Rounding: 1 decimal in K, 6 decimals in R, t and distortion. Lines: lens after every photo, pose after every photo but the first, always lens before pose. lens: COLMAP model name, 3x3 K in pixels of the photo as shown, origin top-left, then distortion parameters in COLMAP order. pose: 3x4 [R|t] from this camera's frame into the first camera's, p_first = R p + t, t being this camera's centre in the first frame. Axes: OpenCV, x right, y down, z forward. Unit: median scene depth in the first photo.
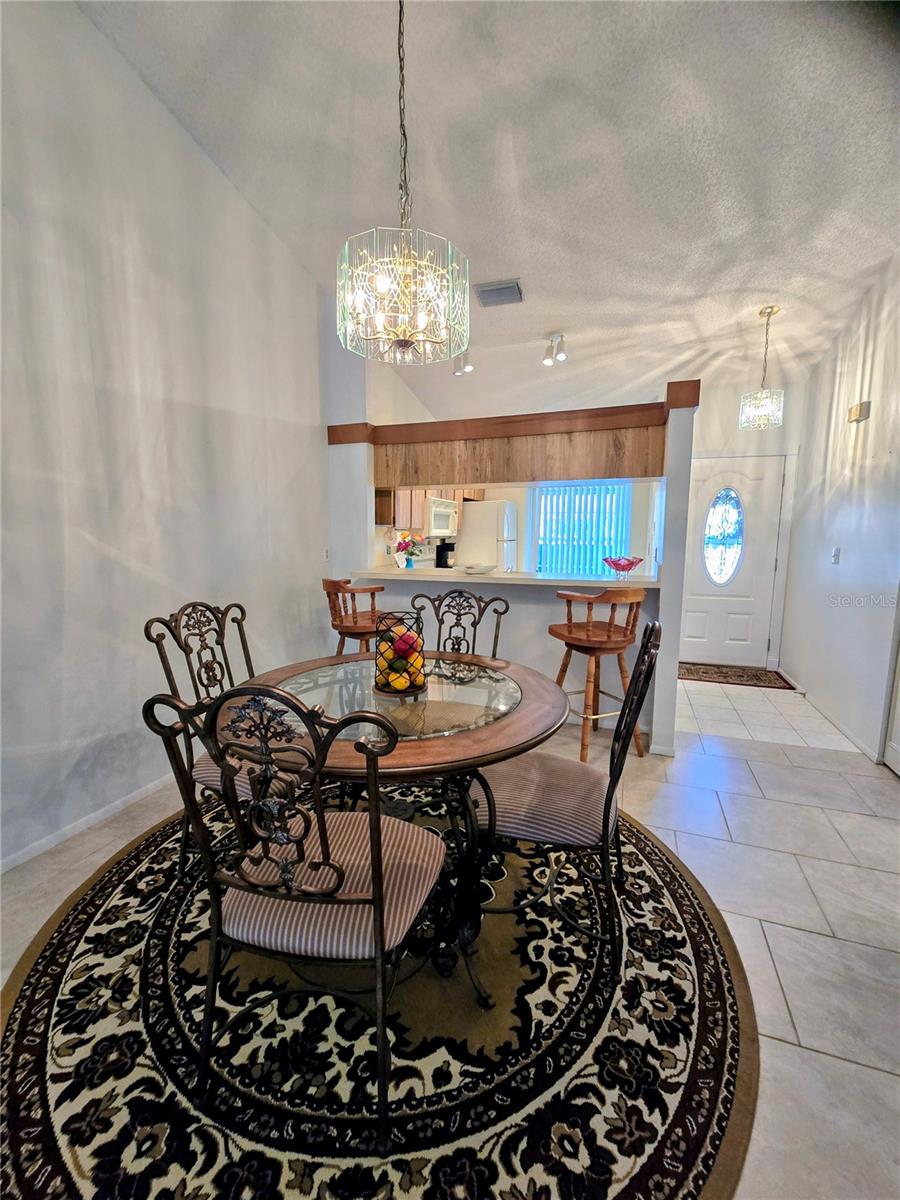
lens RADIAL K [[490.8, 0, 451.3], [0, 490.8, 596.4], [0, 0, 1]] dist [-0.001929, 0.000027]
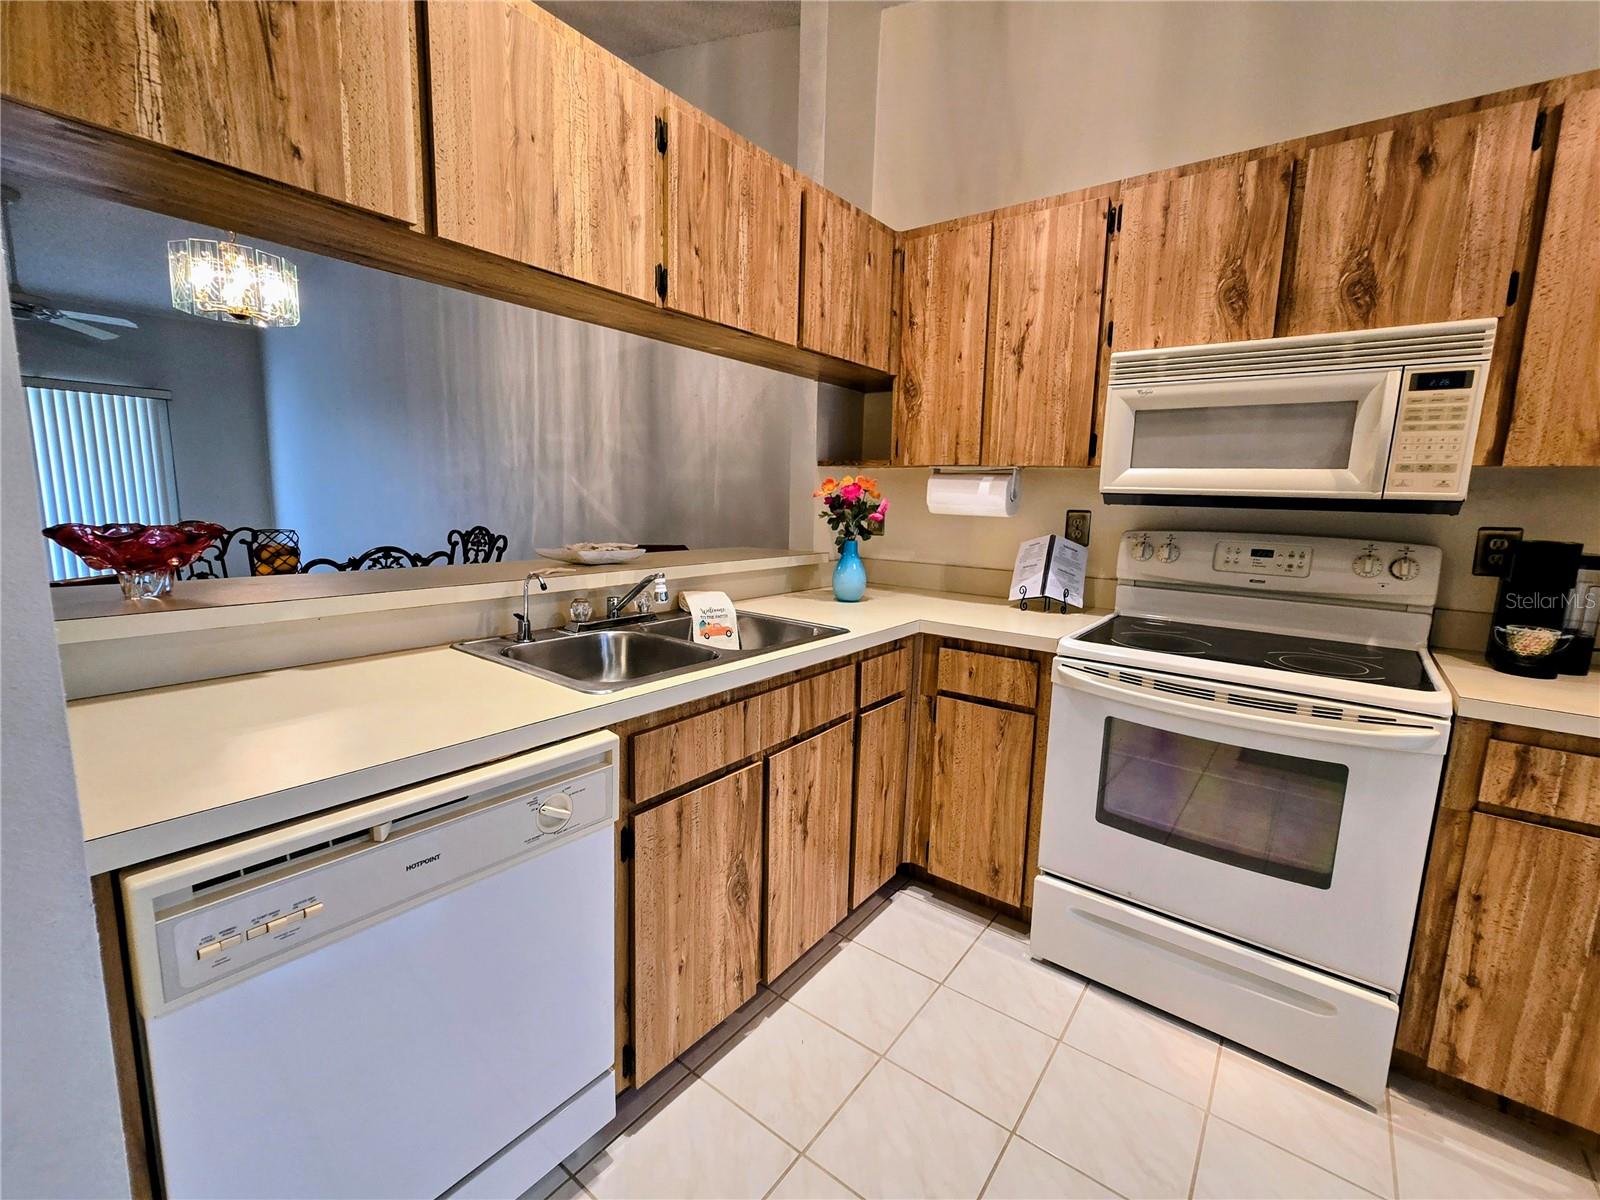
lens RADIAL K [[682.5, 0, 798.4], [0, 682.5, 599.1], [0, 0, 1]] dist [-0.001949, -0.000049]
pose [[-0.302161, 0.134767, -0.943683, 0.886520], [-0.151256, 0.970636, 0.187048, -0.246190], [0.941180, 0.199256, -0.272904, 2.136983]]
